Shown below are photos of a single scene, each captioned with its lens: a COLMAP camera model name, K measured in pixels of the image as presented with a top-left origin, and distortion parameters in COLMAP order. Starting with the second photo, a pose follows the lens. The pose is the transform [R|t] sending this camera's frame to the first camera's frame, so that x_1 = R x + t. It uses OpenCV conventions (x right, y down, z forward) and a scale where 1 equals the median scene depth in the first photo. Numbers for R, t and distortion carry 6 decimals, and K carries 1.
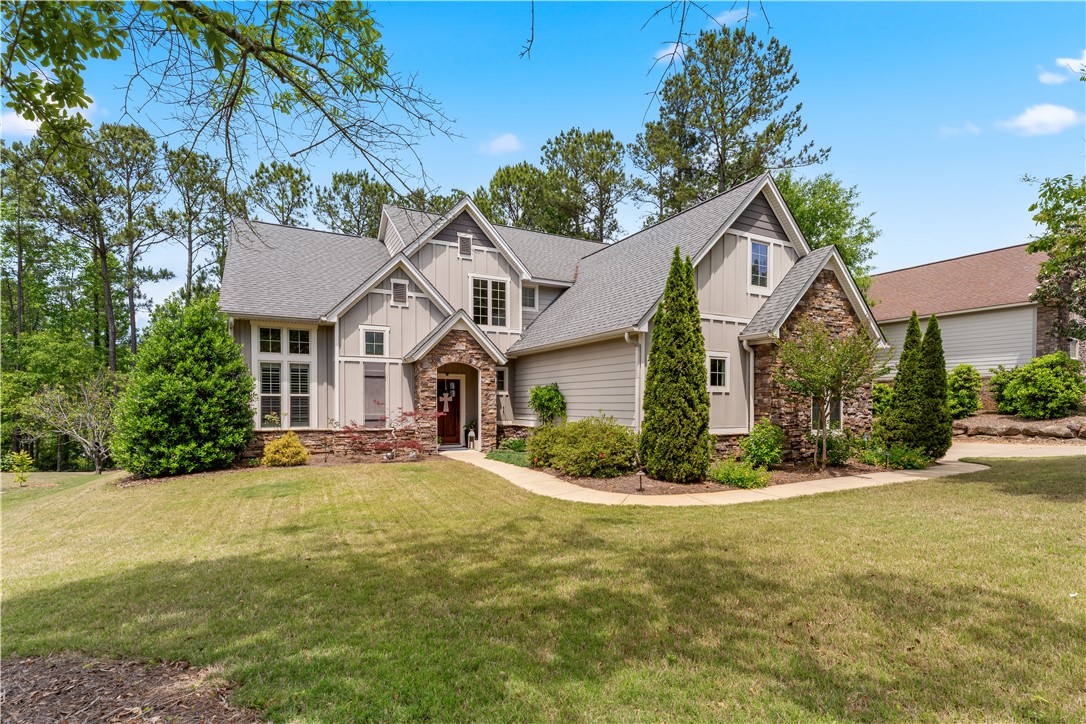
lens RADIAL K [[524.9, 0, 553.4], [0, 524.9, 405.6], [0, 0, 1]] dist [0.004255, -0.000575]
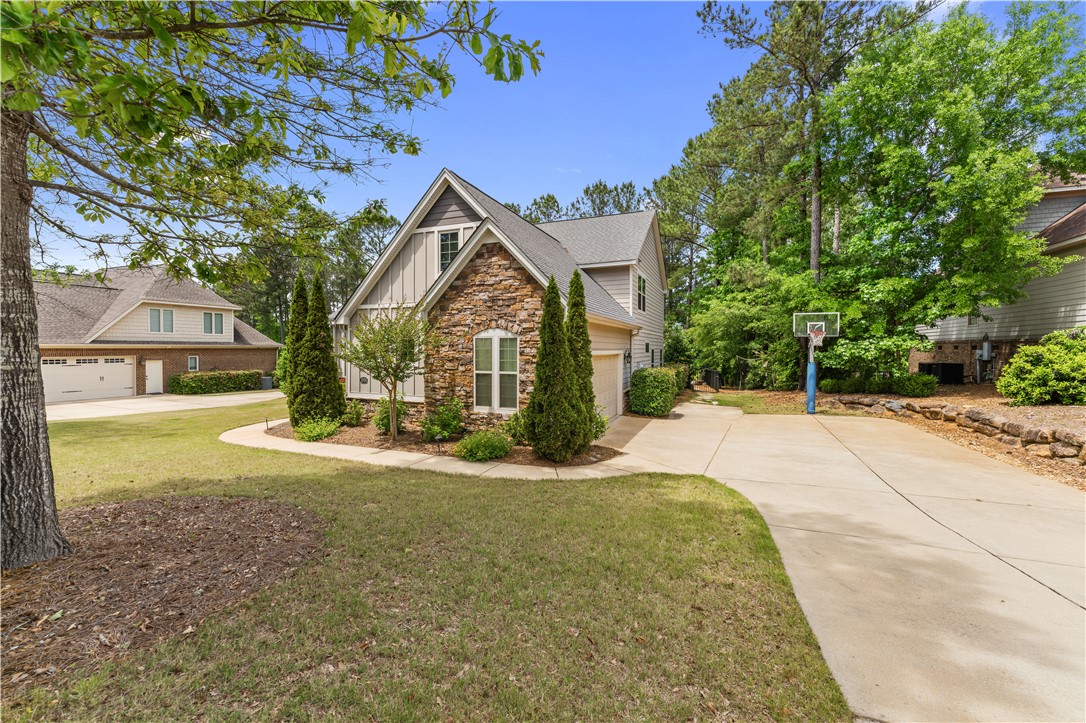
lens RADIAL K [[449.6, 0, 544.1], [0, 449.6, 360.1], [0, 0, 1]] dist [0.001916, 0.000552]
pose [[0.620833, 0.013751, -0.783822, 1.117110], [-0.016005, 0.999860, 0.004864, -0.042664], [0.783780, 0.009525, 0.620966, 0.506978]]
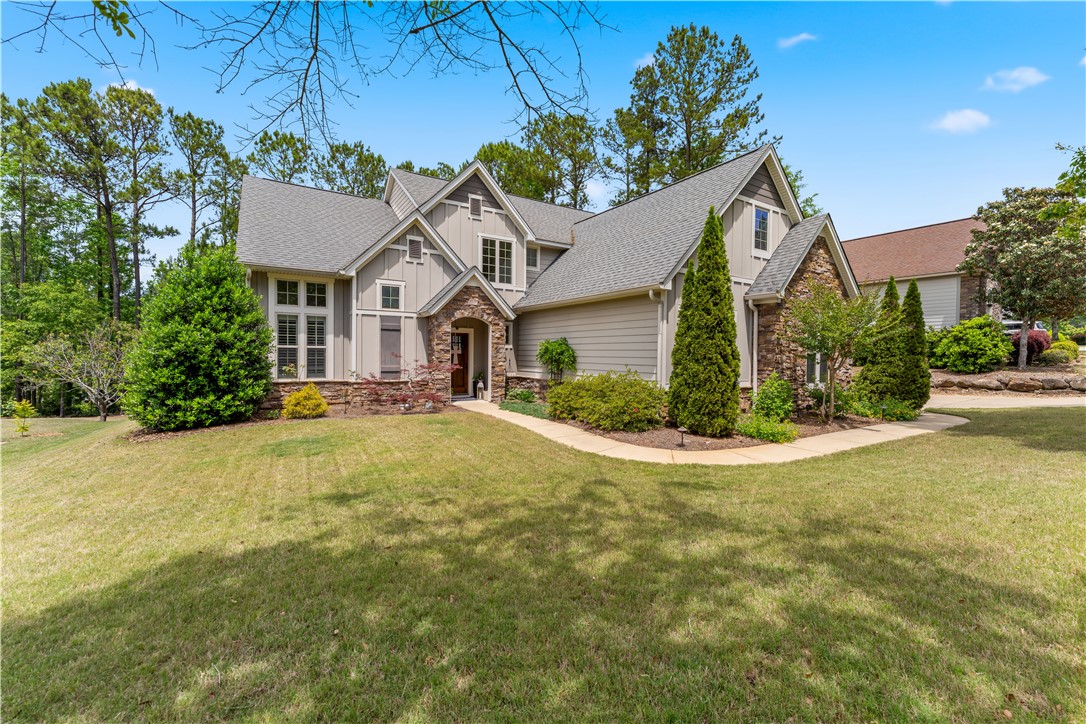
lens RADIAL K [[449.6, 0, 543.0], [0, 449.6, 355.2], [0, 0, 1]] dist [0.001916, 0.000552]
pose [[0.997836, 0.007814, 0.065289, -0.098818], [-0.007679, 0.999968, -0.002318, -0.005270], [-0.065305, 0.001811, 0.997864, 0.098490]]
